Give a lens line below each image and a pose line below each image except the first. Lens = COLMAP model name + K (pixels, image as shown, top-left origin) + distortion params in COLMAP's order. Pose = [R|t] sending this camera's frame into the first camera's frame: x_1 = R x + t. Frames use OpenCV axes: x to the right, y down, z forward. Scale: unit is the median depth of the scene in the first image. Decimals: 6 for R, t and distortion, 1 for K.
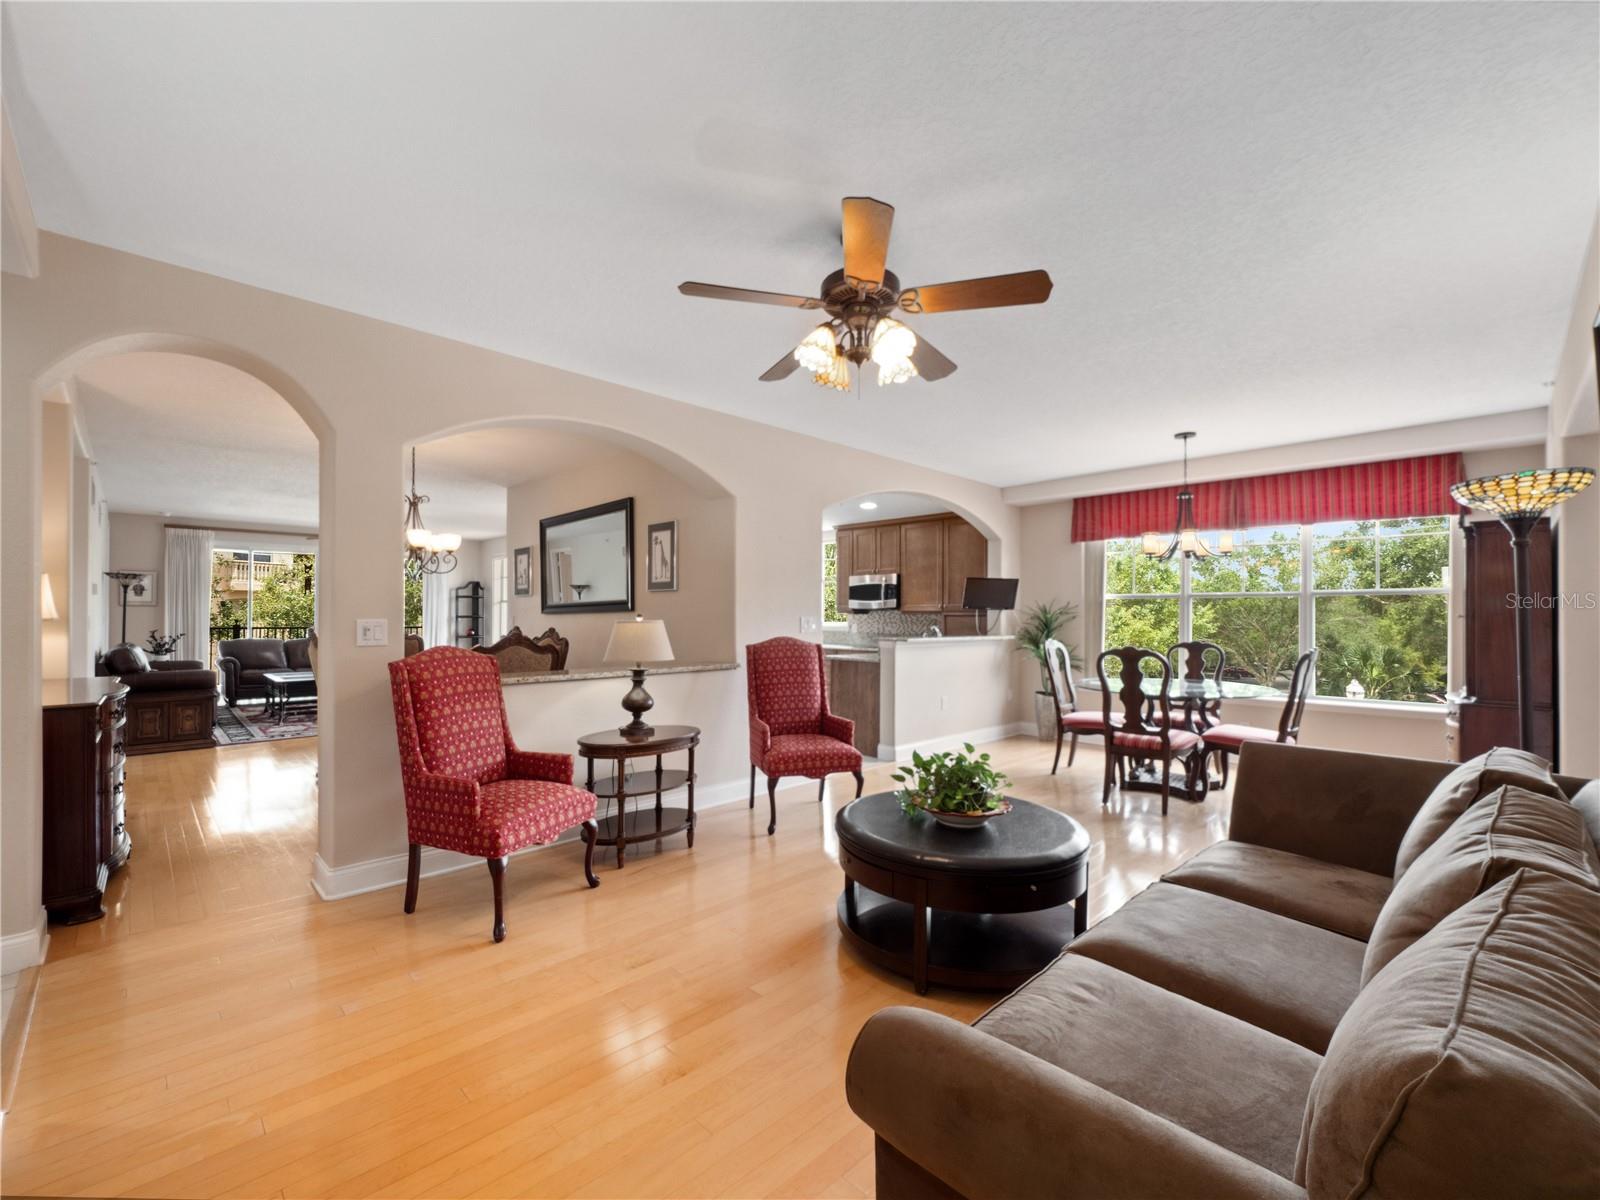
lens RADIAL K [[683.4, 0, 789.2], [0, 683.4, 606.3], [0, 0, 1]] dist [0.001152, -0.000887]
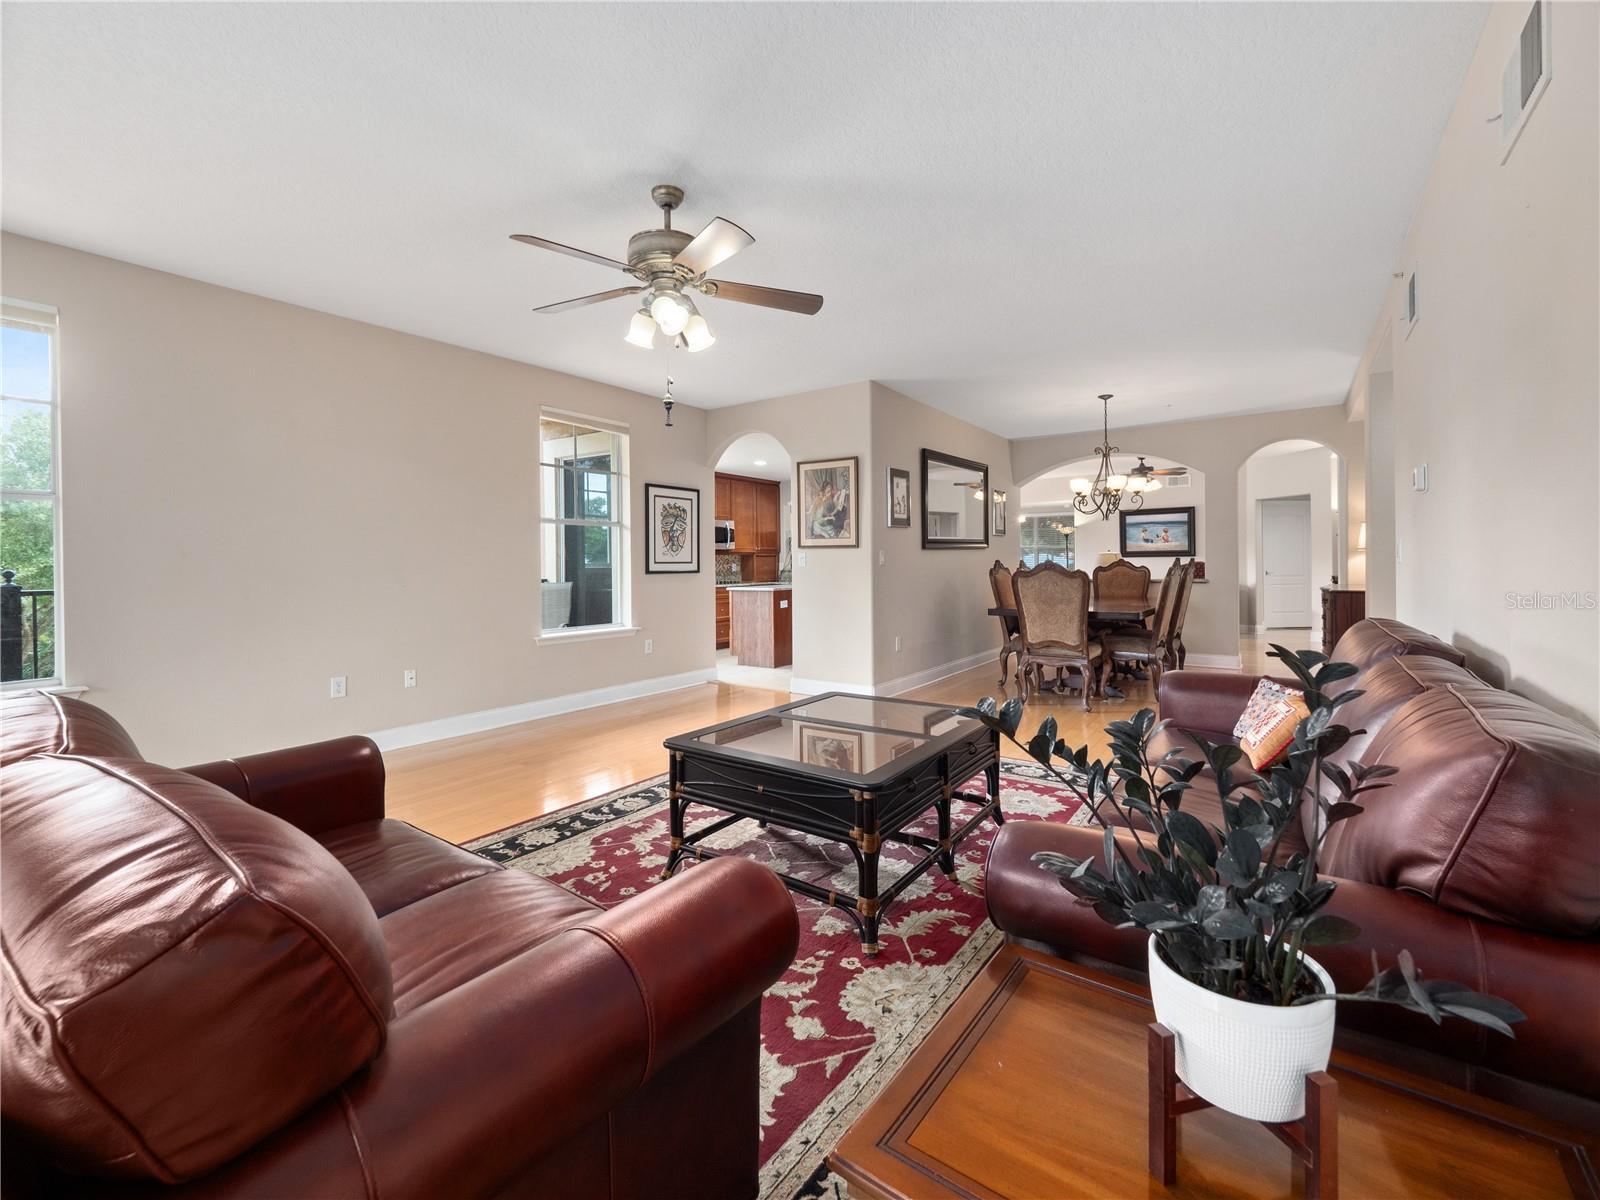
lens RADIAL K [[683.4, 0, 796.7], [0, 683.4, 560.6], [0, 0, 1]] dist [0.001152, -0.000887]
pose [[-0.182028, 0.000558, 0.983293, -1.084455], [-0.001564, 0.999998, -0.000857, 0.024451], [-0.983292, -0.001694, -0.182027, 1.165690]]
